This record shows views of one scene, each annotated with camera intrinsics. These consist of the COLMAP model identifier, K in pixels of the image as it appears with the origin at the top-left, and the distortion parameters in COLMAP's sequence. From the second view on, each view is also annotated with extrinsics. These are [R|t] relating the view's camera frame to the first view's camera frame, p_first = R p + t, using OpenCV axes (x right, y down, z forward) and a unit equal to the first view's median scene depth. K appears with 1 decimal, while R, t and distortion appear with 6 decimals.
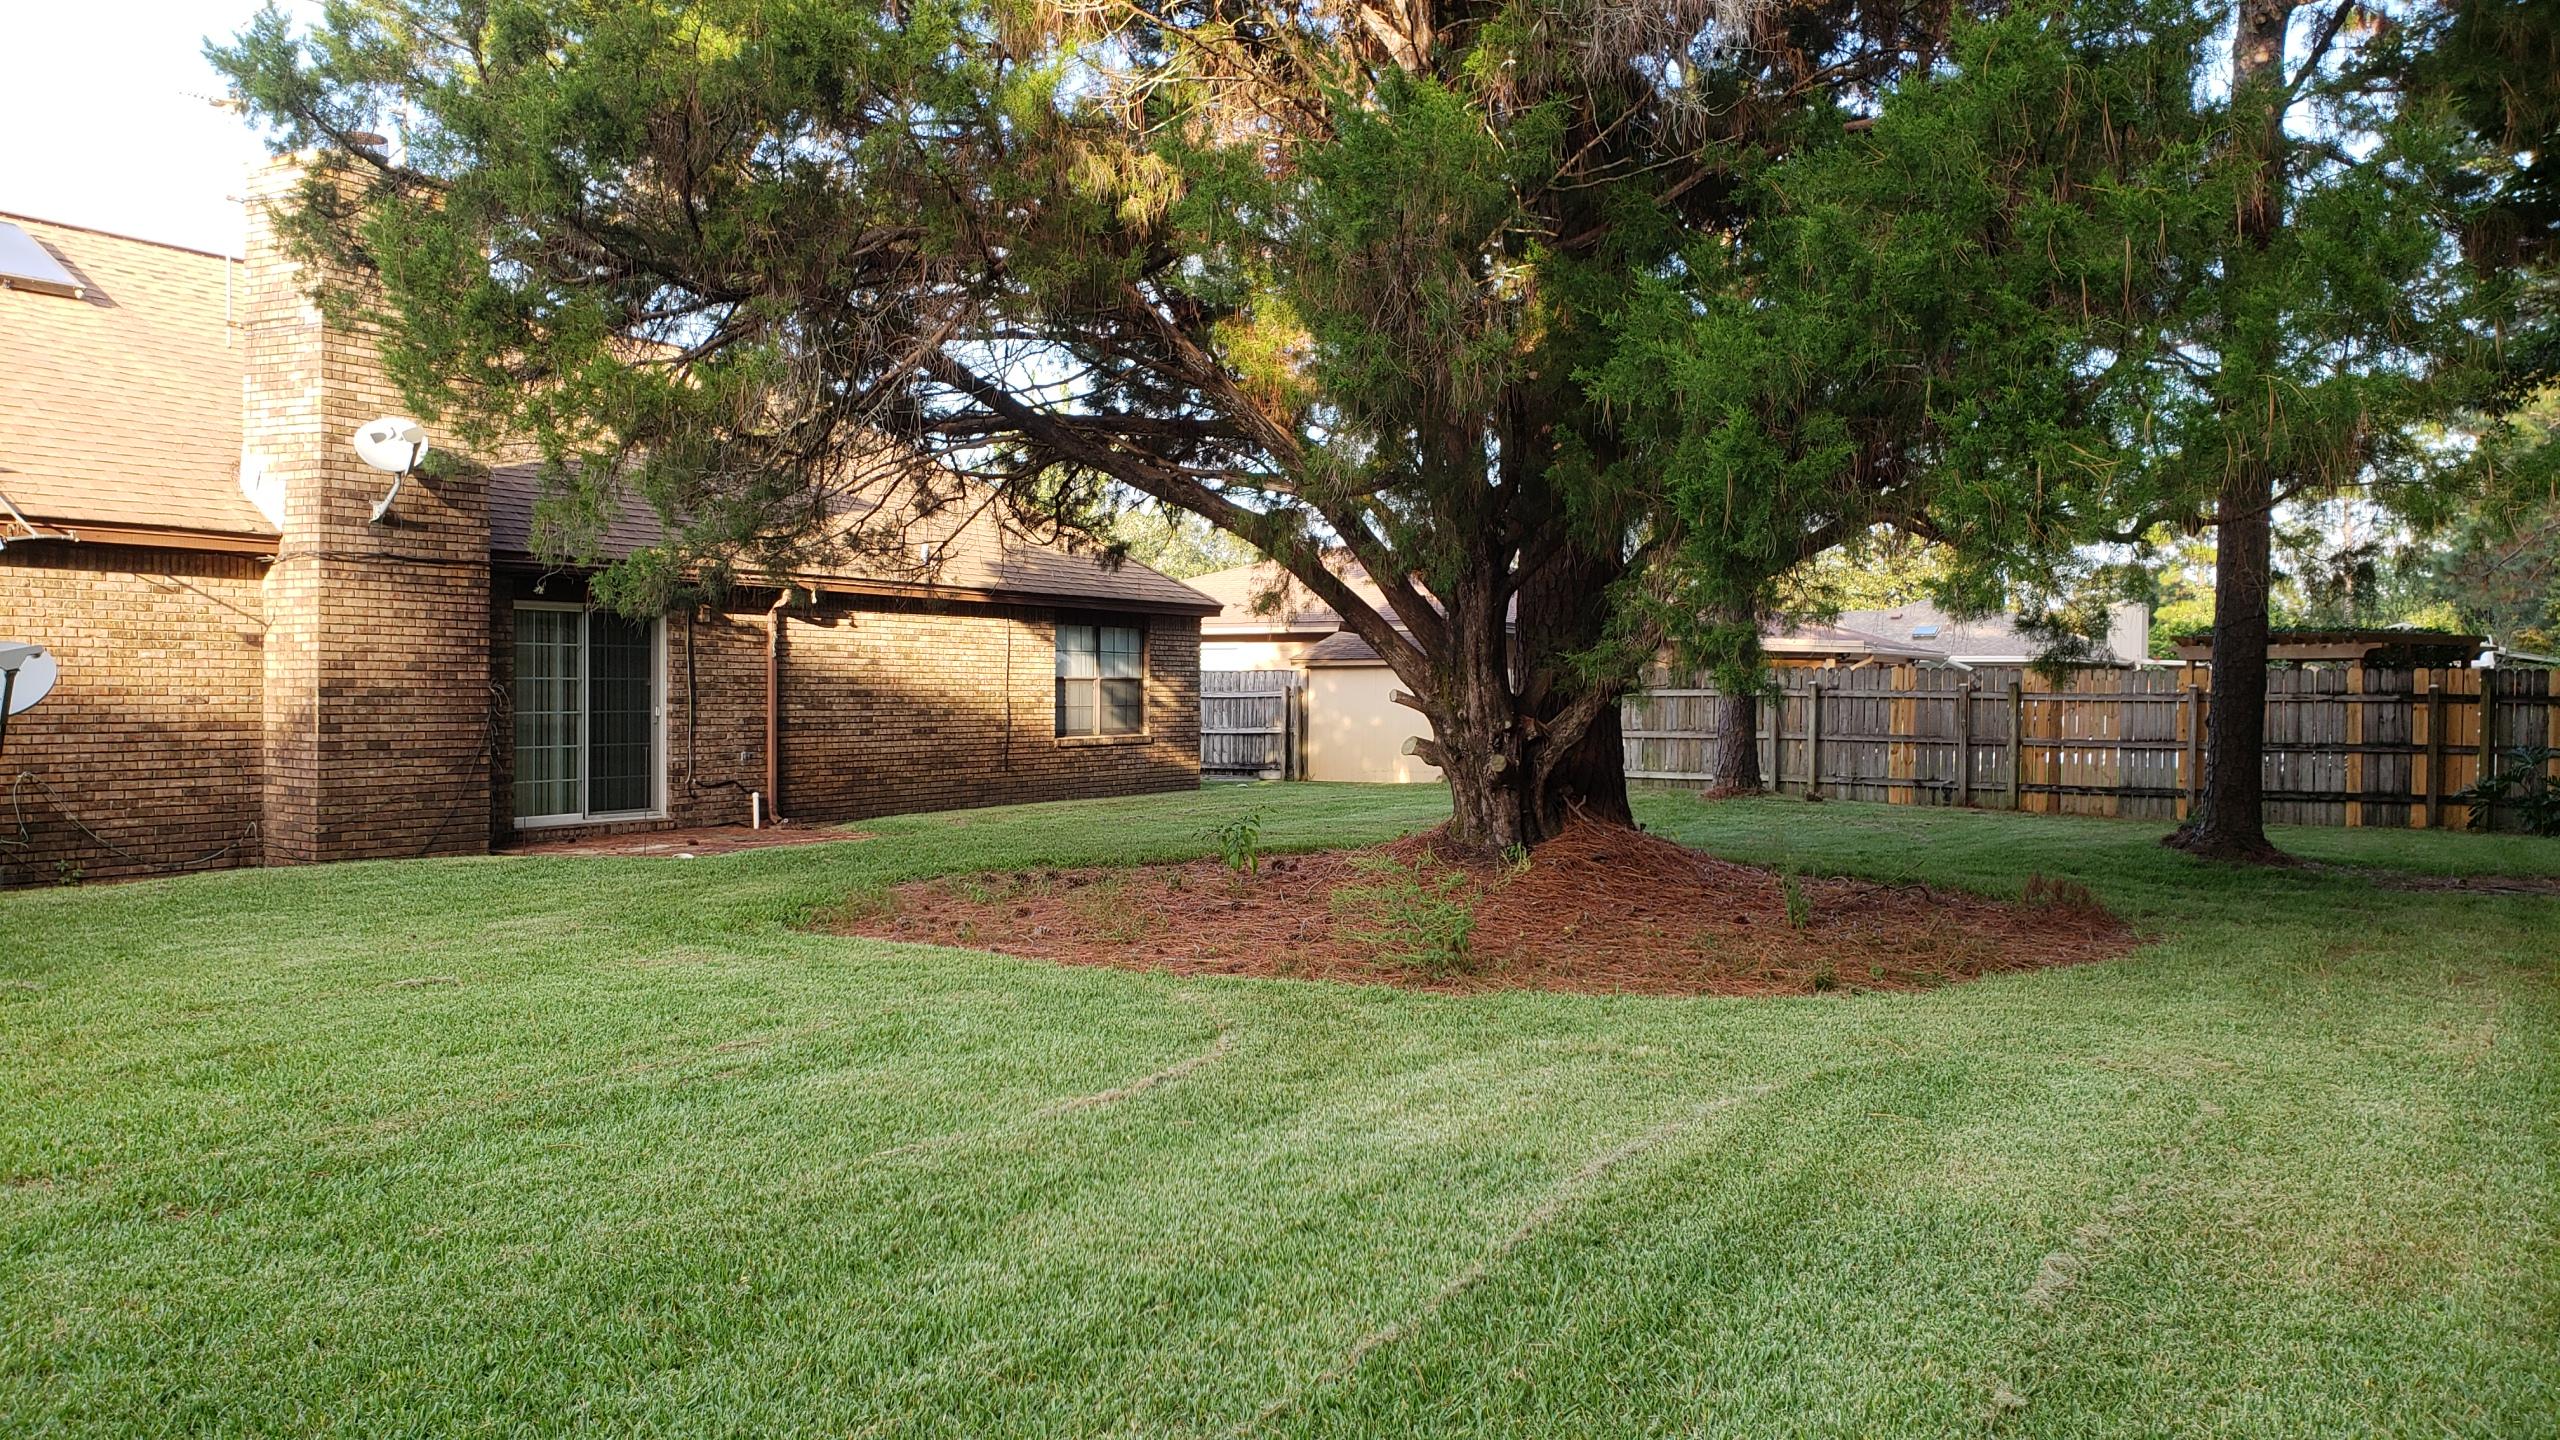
lens RADIAL K [[1932.5, 0, 1240.0], [0, 1932.5, 701.6], [0, 0, 1]] dist [0.074924, -0.155699]
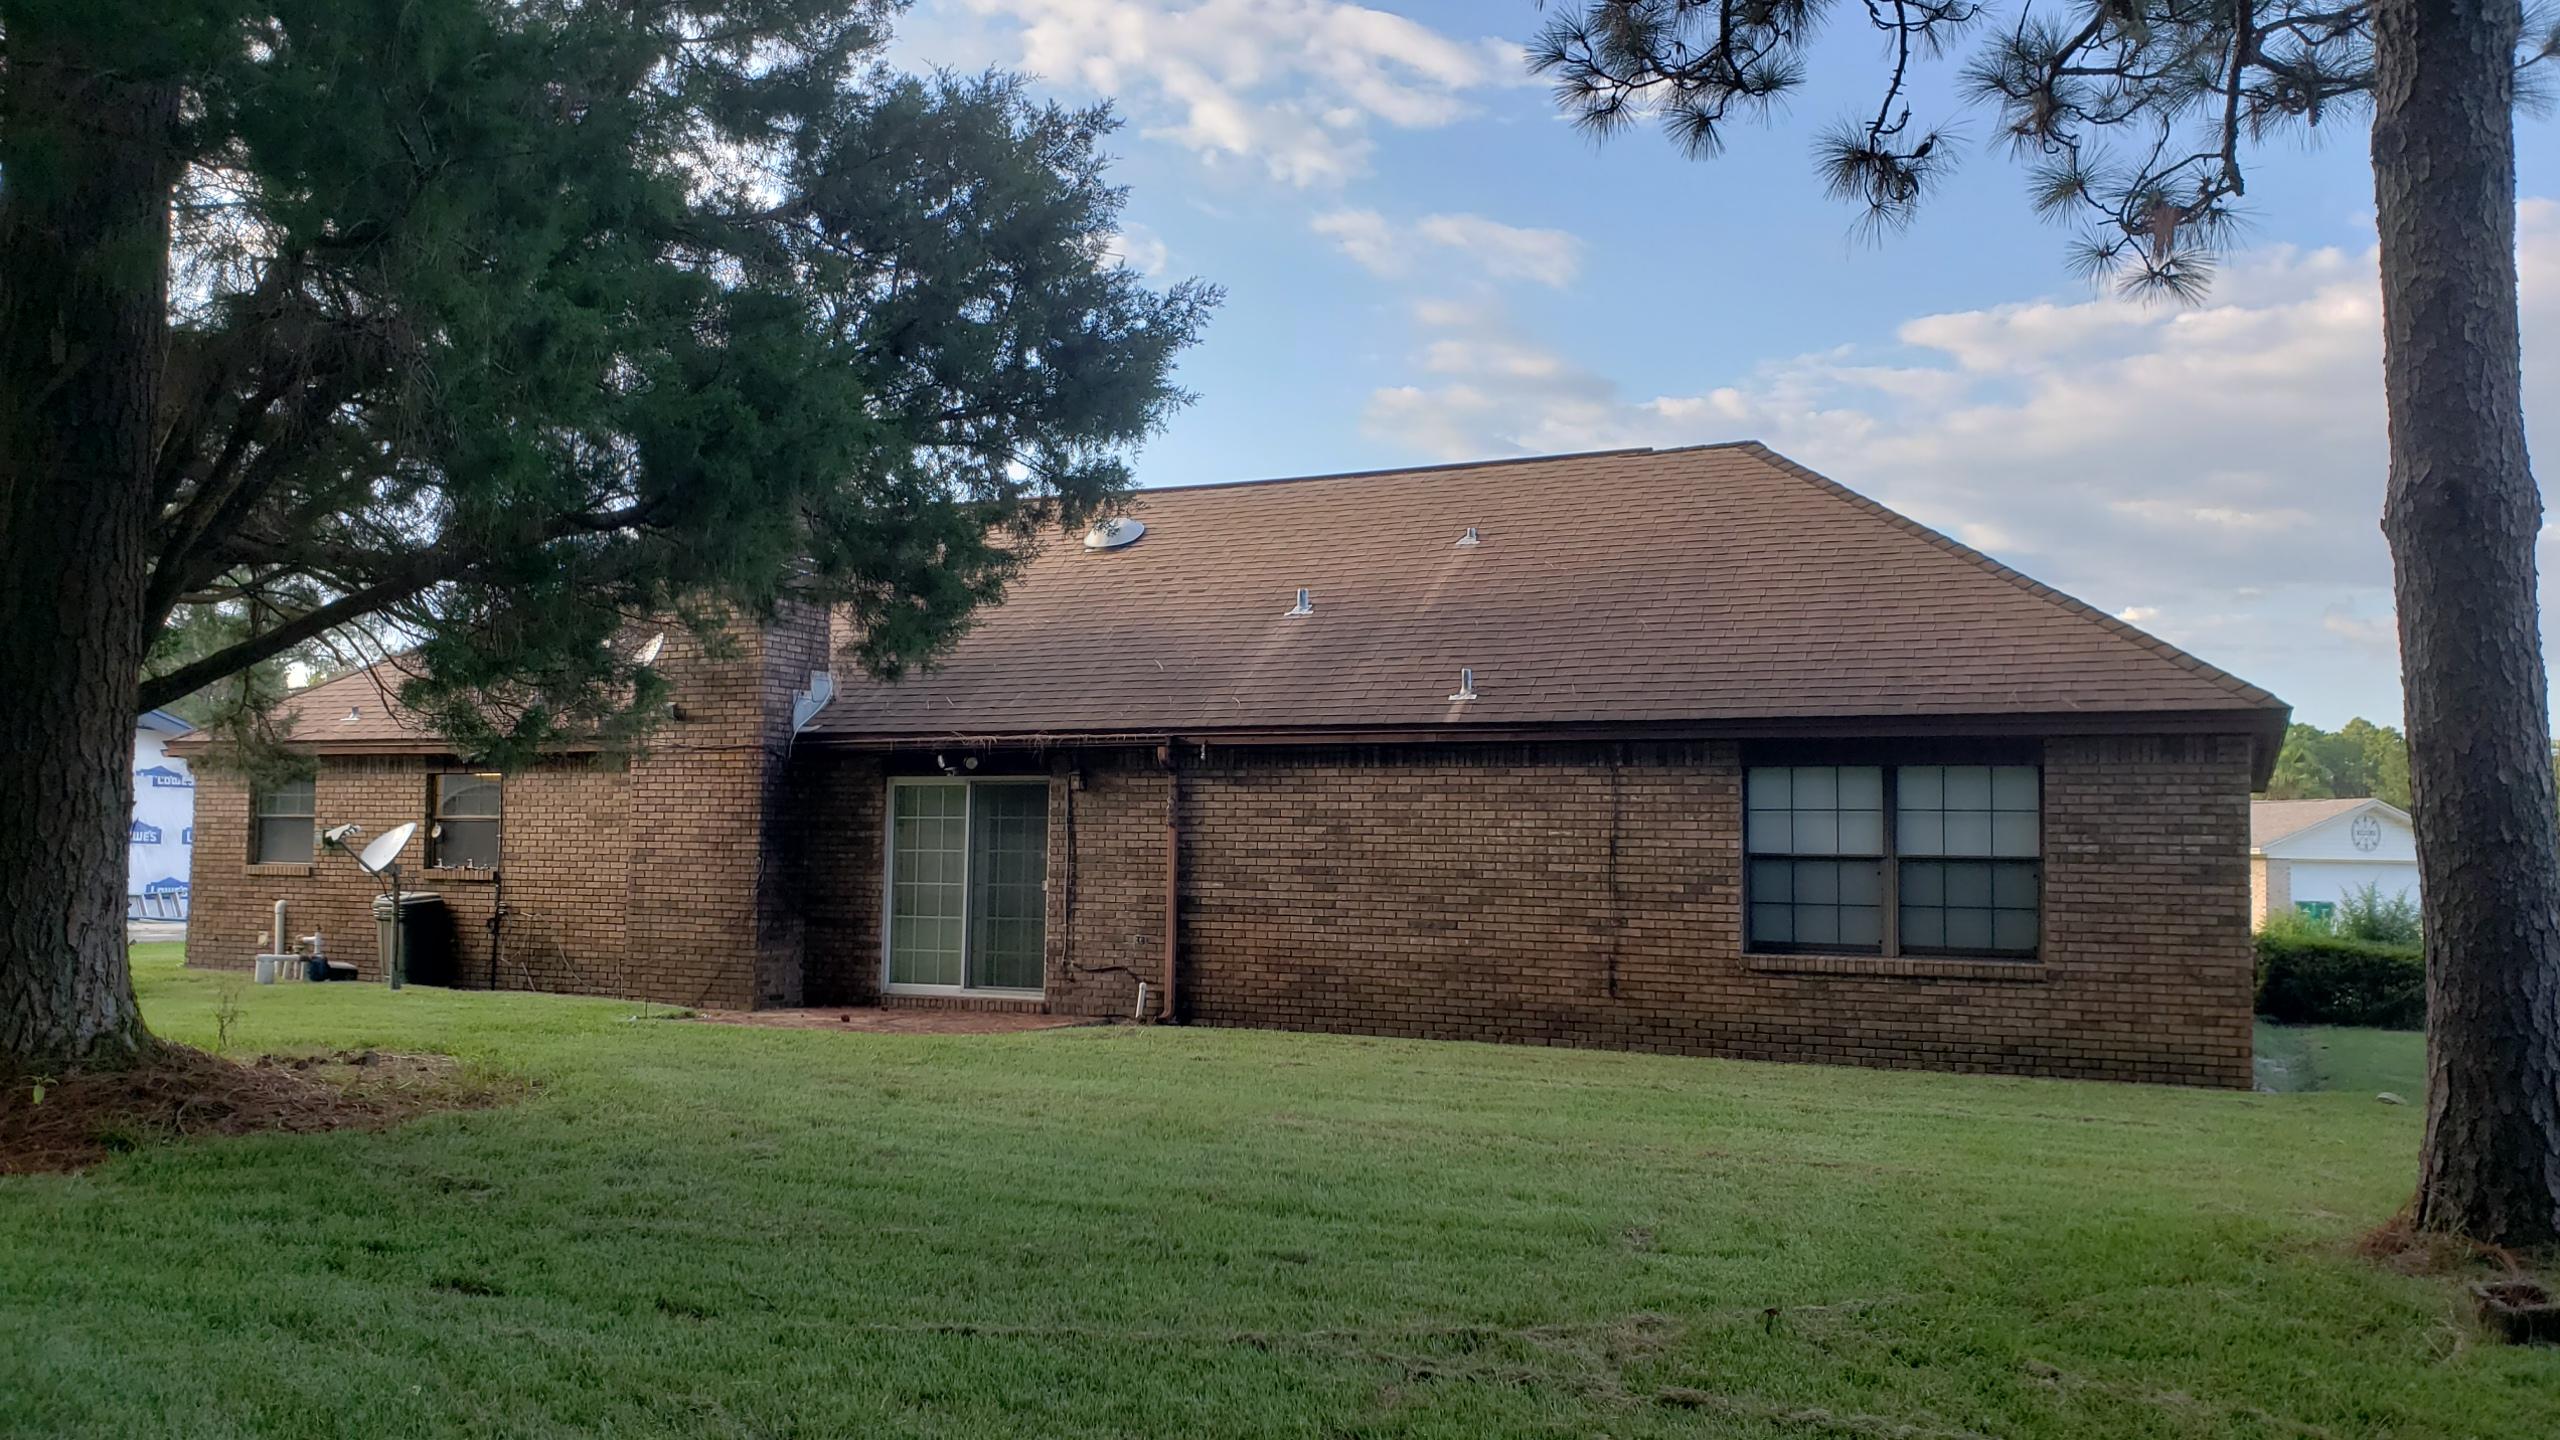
lens RADIAL K [[1981.8, 0, 1280.0], [0, 1981.8, 720.0], [0, 0, 1]] dist [0.086419, -0.167195]
pose [[0.092268, -0.073246, -0.993037, 0.844746], [-0.022164, 0.996893, -0.075589, -0.005884], [0.995488, 0.028984, 0.090358, 1.278106]]
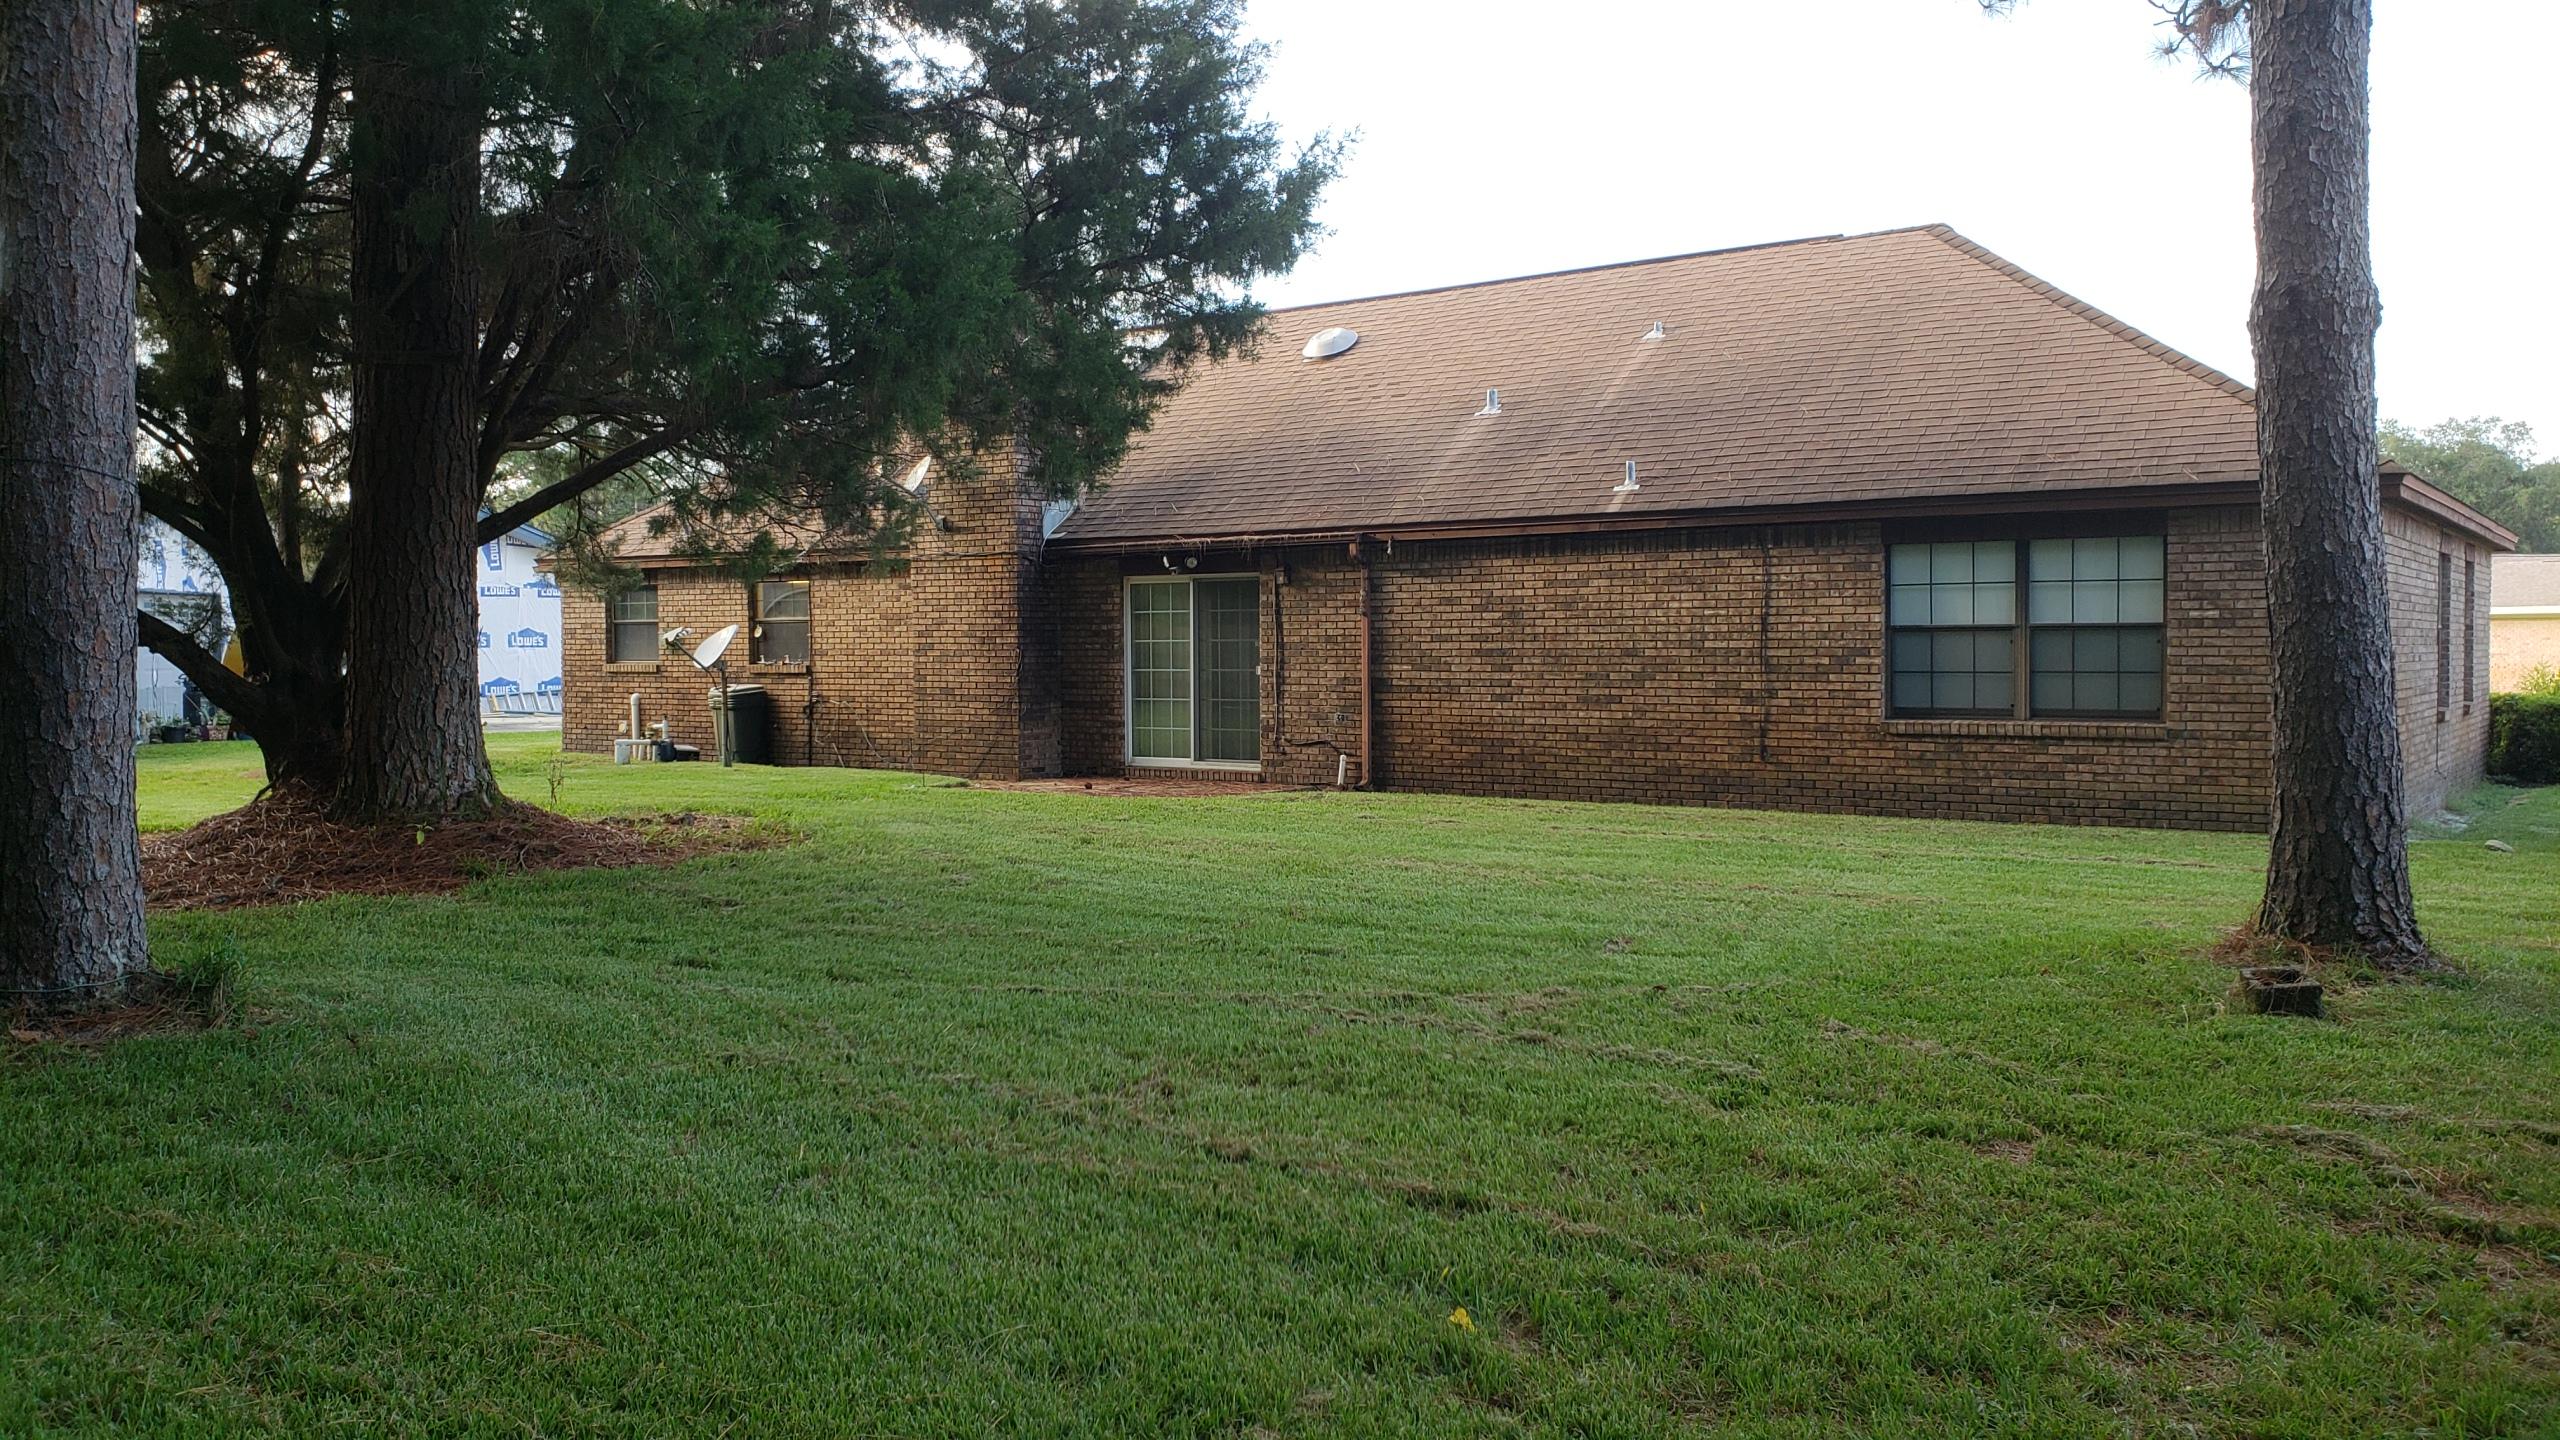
lens RADIAL K [[1932.5, 0, 1240.0], [0, 1932.5, 701.6], [0, 0, 1]] dist [0.074924, -0.155699]
pose [[-0.081738, 0.024562, -0.996351, 0.939216], [-0.001517, 0.999692, 0.024769, -0.004930], [0.996653, 0.003536, -0.081676, 1.343441]]
